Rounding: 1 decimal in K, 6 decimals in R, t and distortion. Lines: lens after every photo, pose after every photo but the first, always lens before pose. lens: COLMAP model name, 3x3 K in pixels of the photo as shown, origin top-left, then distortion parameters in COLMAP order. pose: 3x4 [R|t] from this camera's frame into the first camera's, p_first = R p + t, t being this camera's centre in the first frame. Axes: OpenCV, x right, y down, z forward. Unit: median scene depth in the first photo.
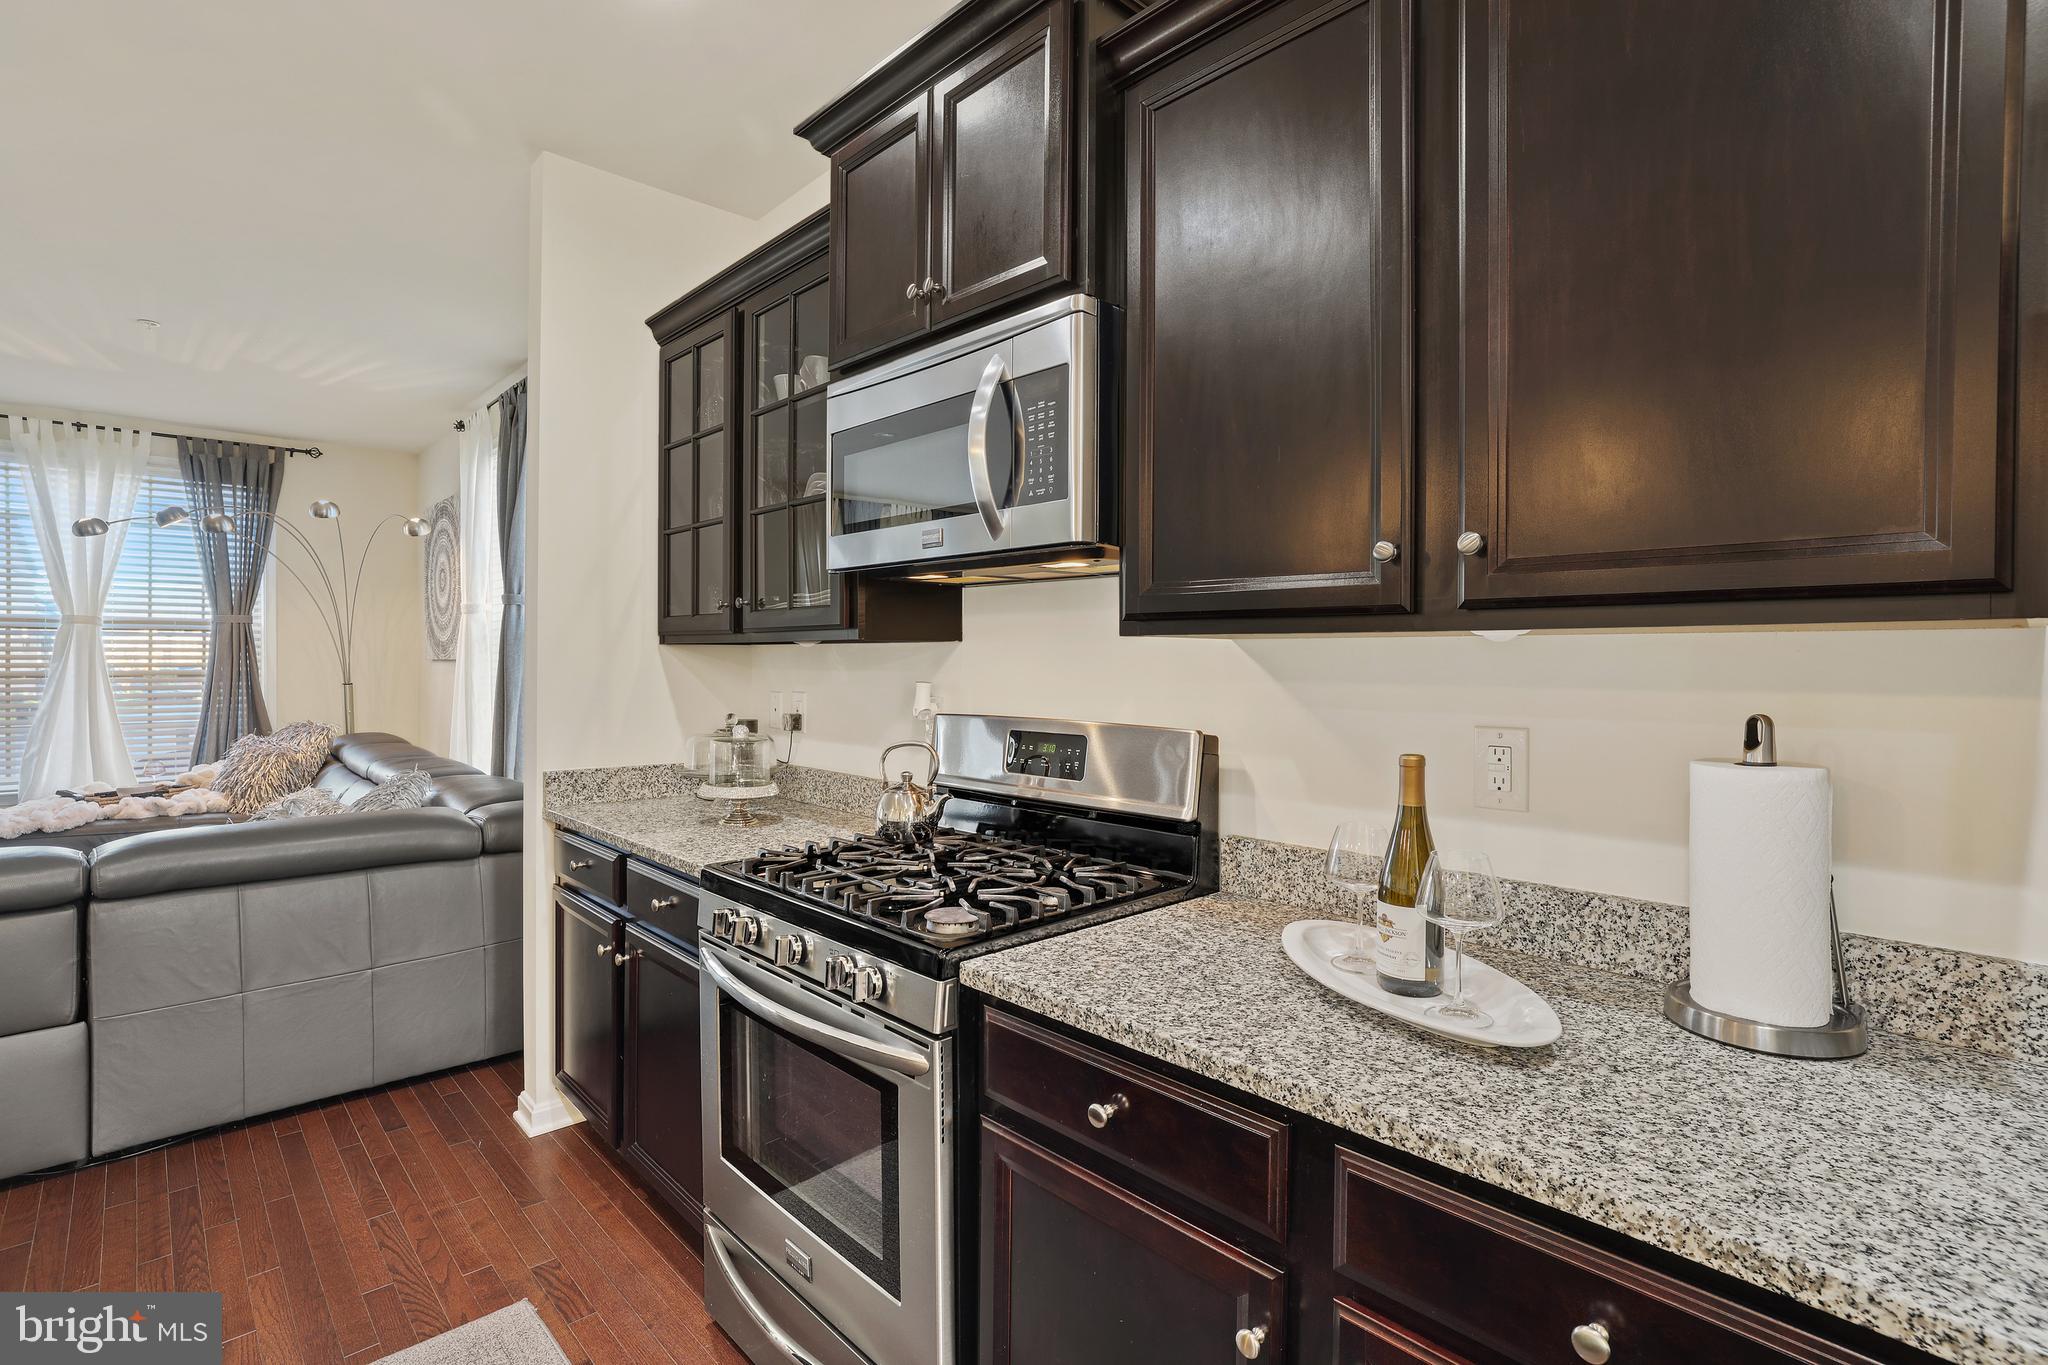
lens RADIAL K [[981.2, 0, 1028.5], [0, 981.2, 671.8], [0, 0, 1]] dist [-0.027747, 0.001219]
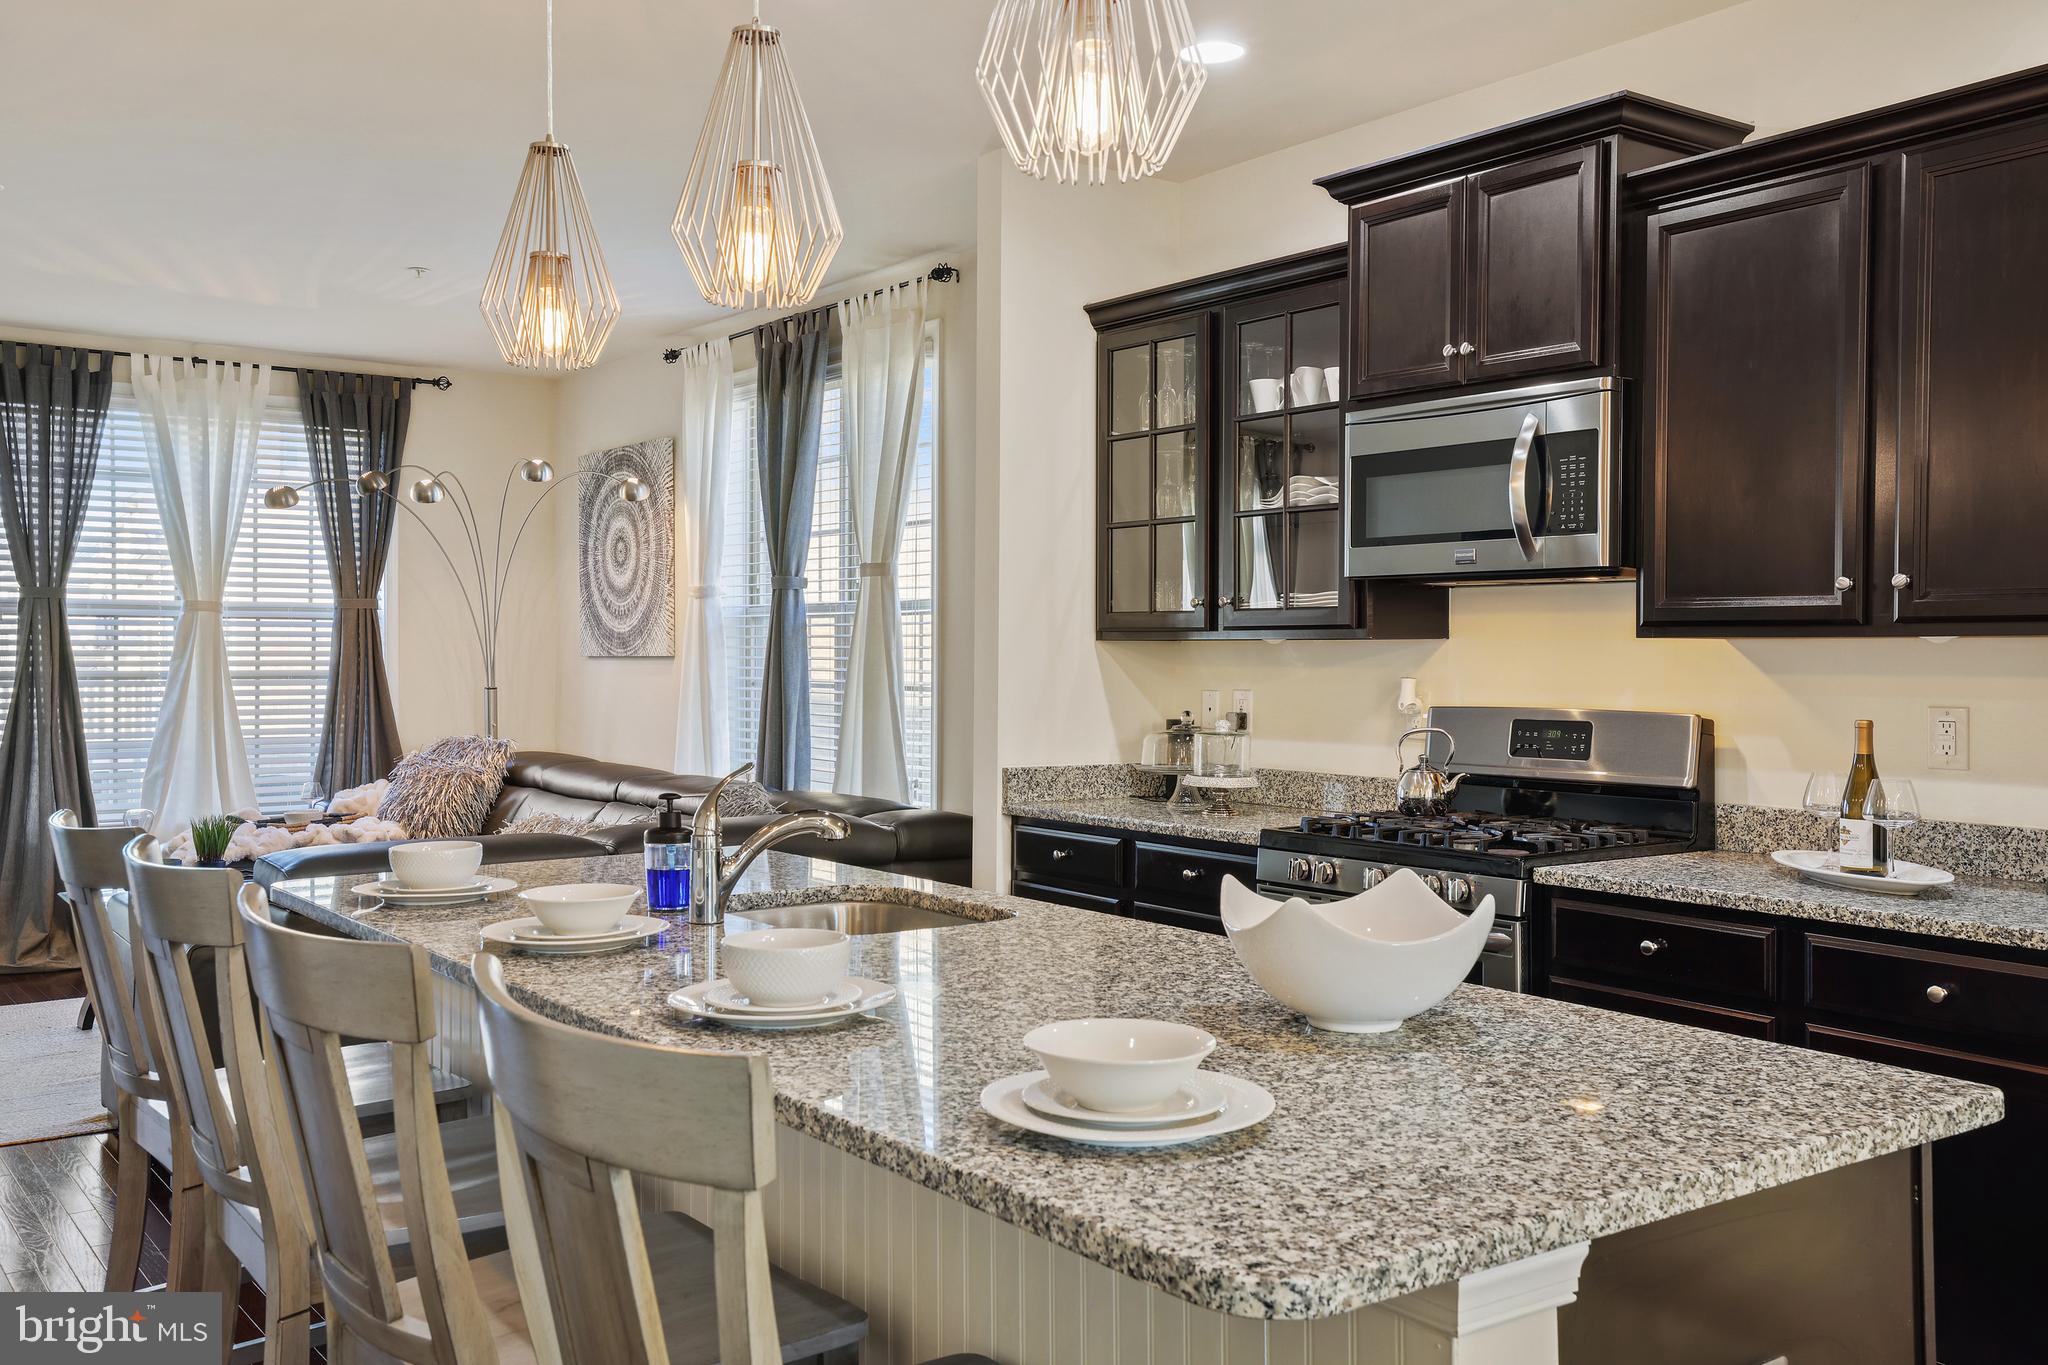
lens RADIAL K [[1857.9, 0, 1024.5], [0, 1857.9, 678.0], [0, 0, 1]] dist [0.059289, 0.000000]
pose [[0.991993, -0.000459, -0.126290, -0.347554], [0.000541, 1.000000, 0.000608, 0.012439], [0.126289, -0.000672, 0.991993, -1.352850]]
